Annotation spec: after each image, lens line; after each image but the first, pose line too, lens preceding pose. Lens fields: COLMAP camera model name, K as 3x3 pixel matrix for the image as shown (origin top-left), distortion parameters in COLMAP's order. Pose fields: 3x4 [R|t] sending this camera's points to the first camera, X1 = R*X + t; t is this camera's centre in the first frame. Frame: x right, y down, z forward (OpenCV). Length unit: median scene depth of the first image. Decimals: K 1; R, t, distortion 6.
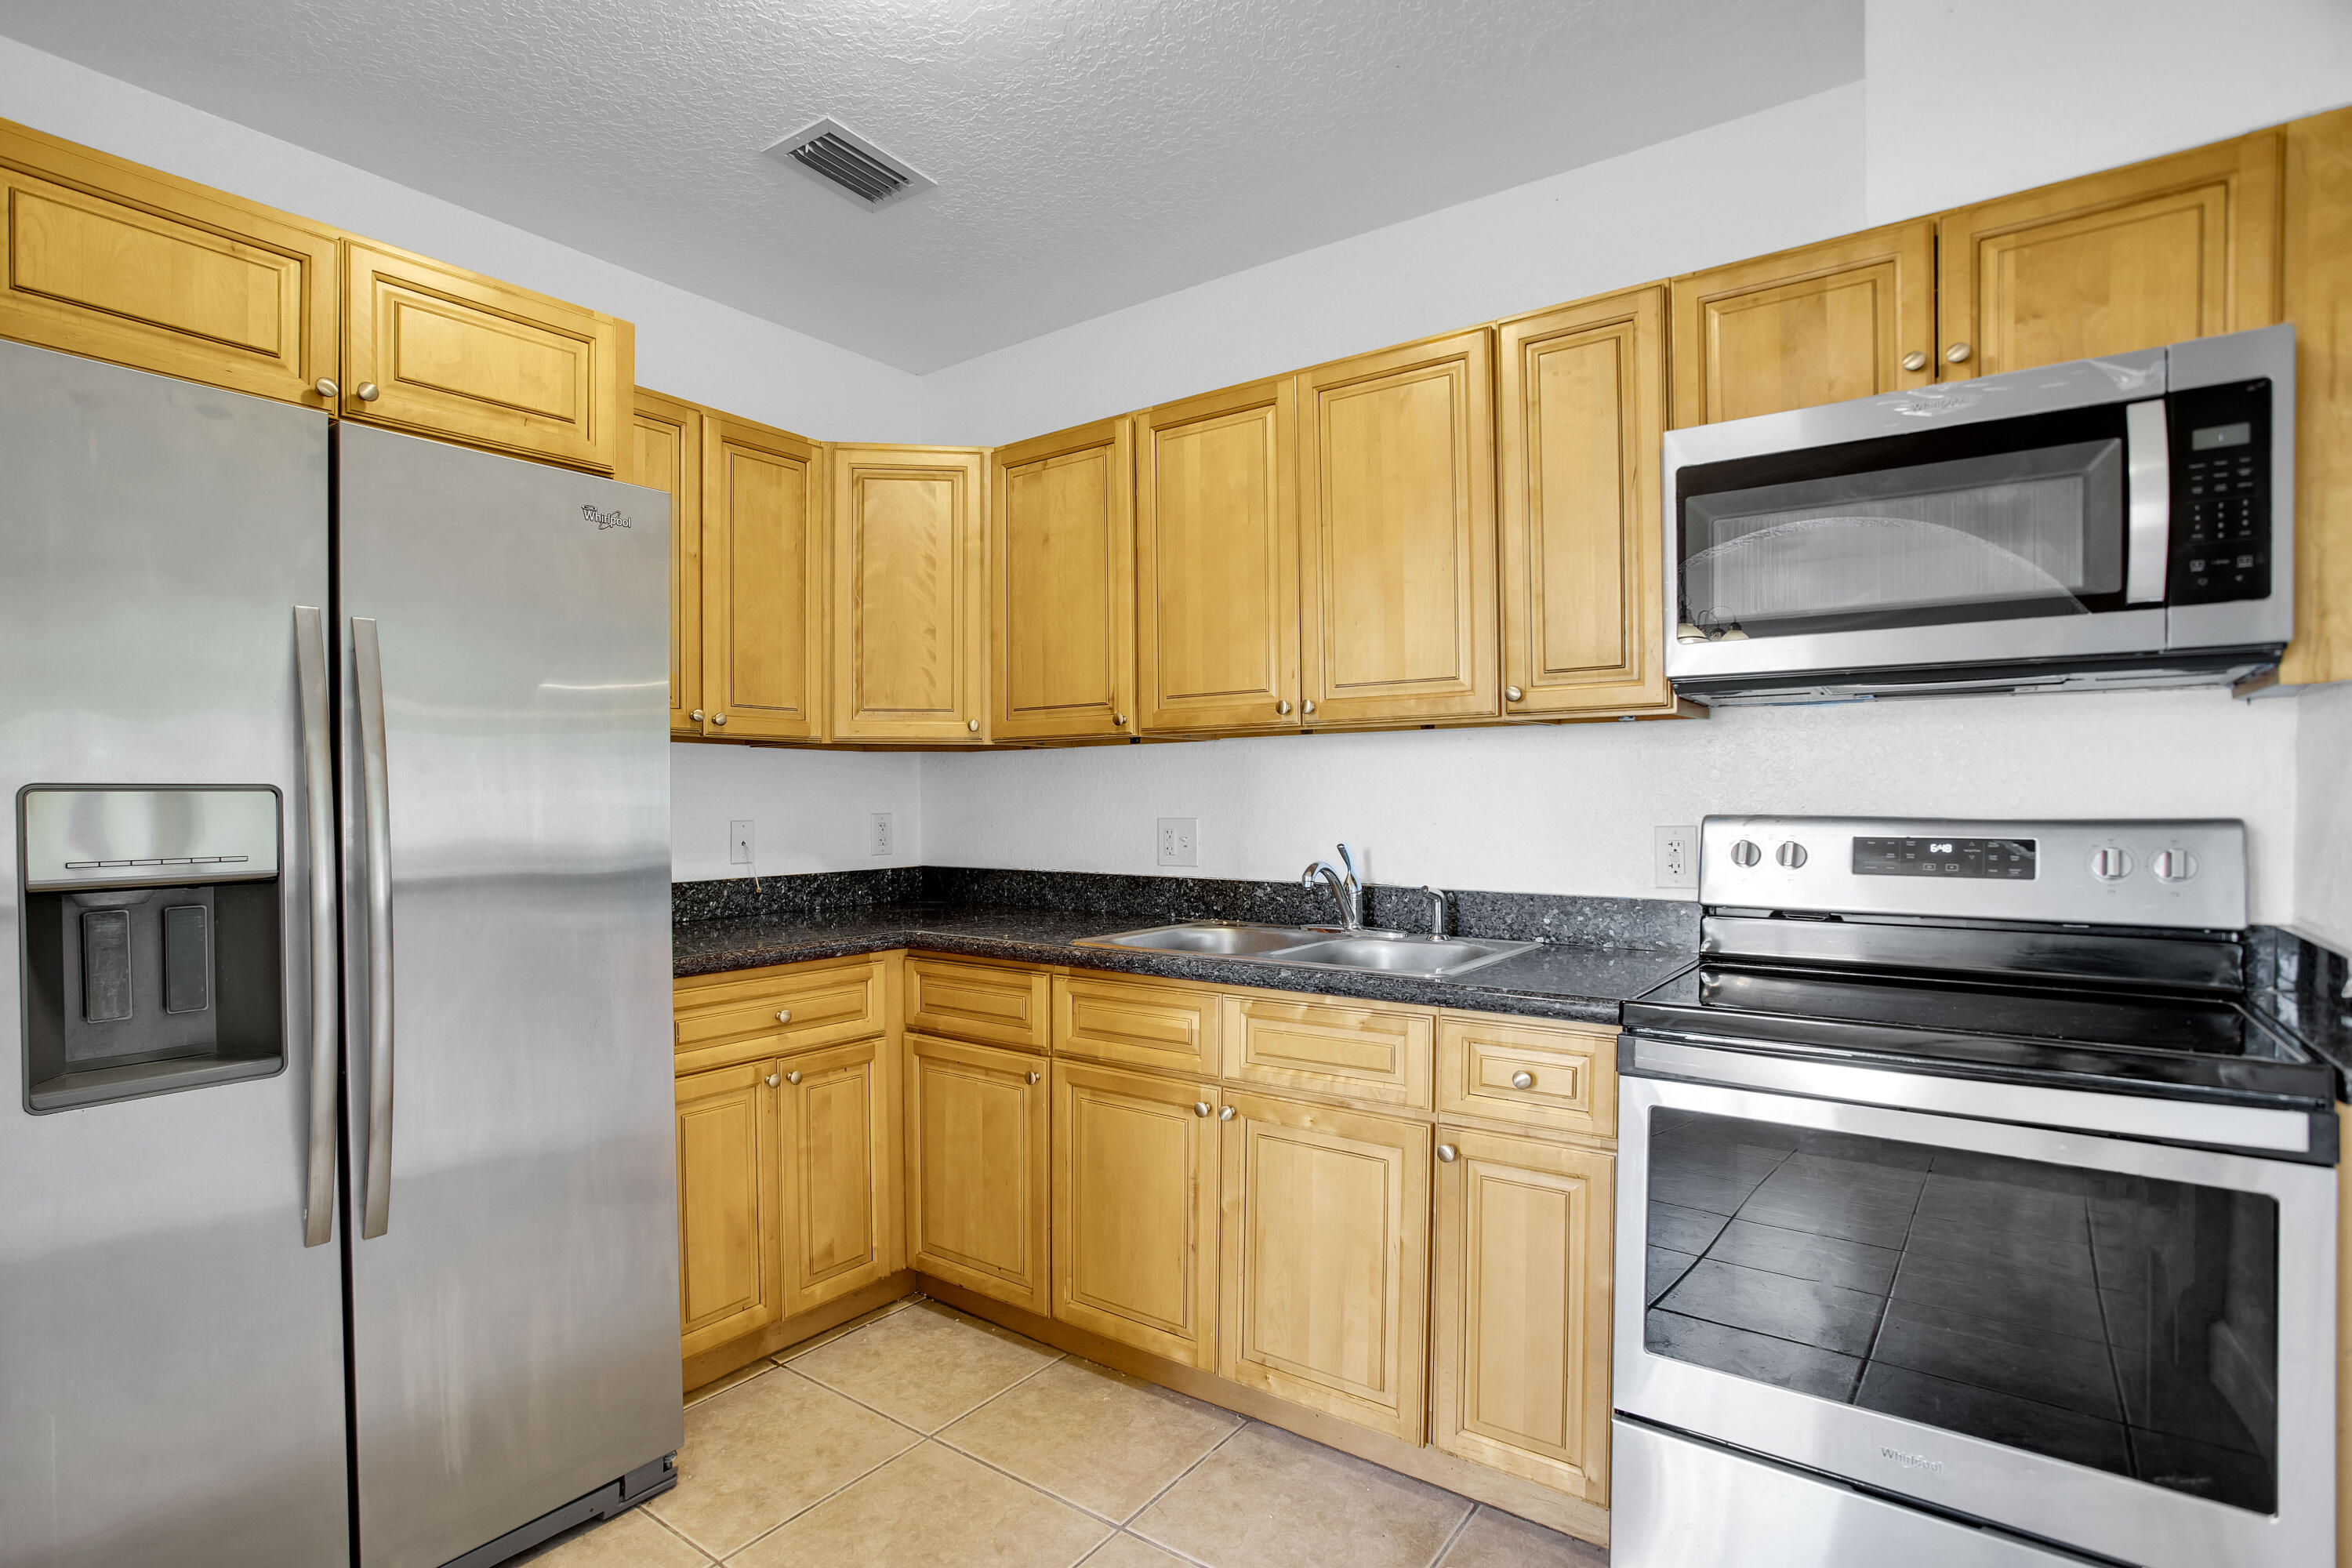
lens RADIAL K [[1158.2, 0, 1125.8], [0, 1158.2, 808.8], [0, 0, 1]] dist [-0.037774, 0.013307]
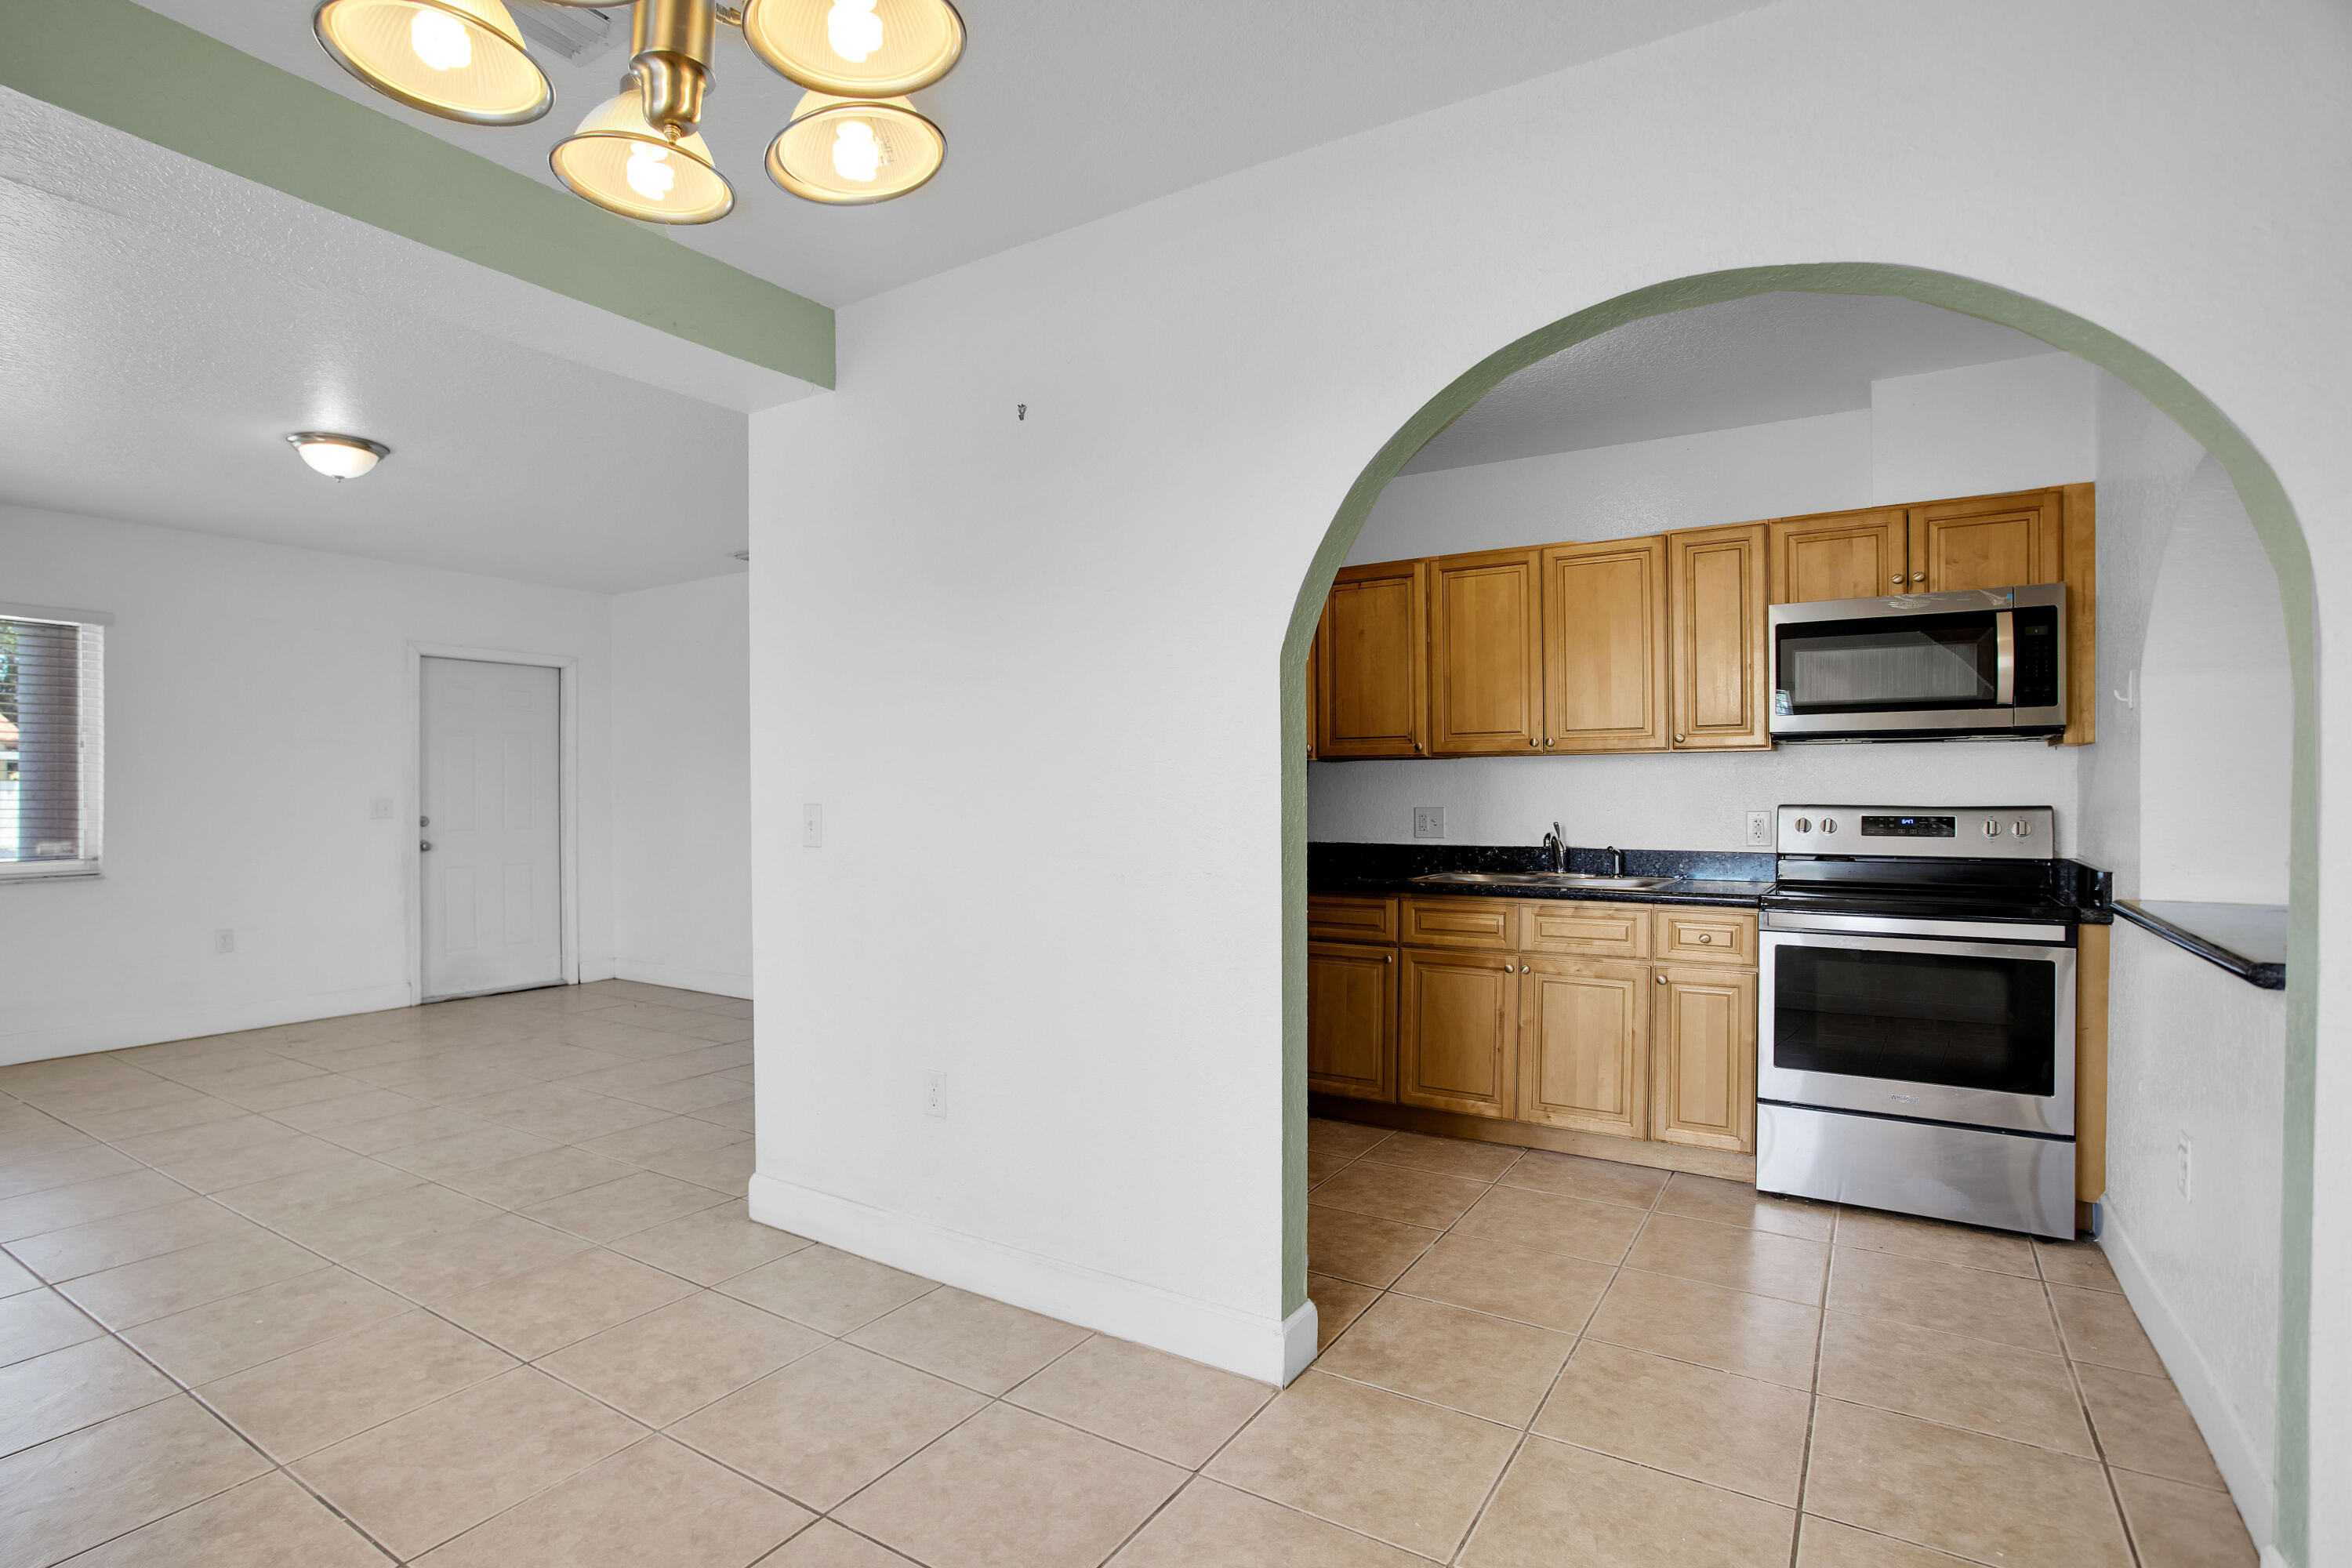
lens RADIAL K [[1169.3, 0, 1130.3], [0, 1169.3, 794.9], [0, 0, 1]] dist [-0.043590, 0.024082]
pose [[0.998261, 0.003039, 0.058877, -0.669945], [-0.002478, 0.999951, -0.009612, 0.010830], [-0.058903, 0.009450, 0.998219, -0.817408]]
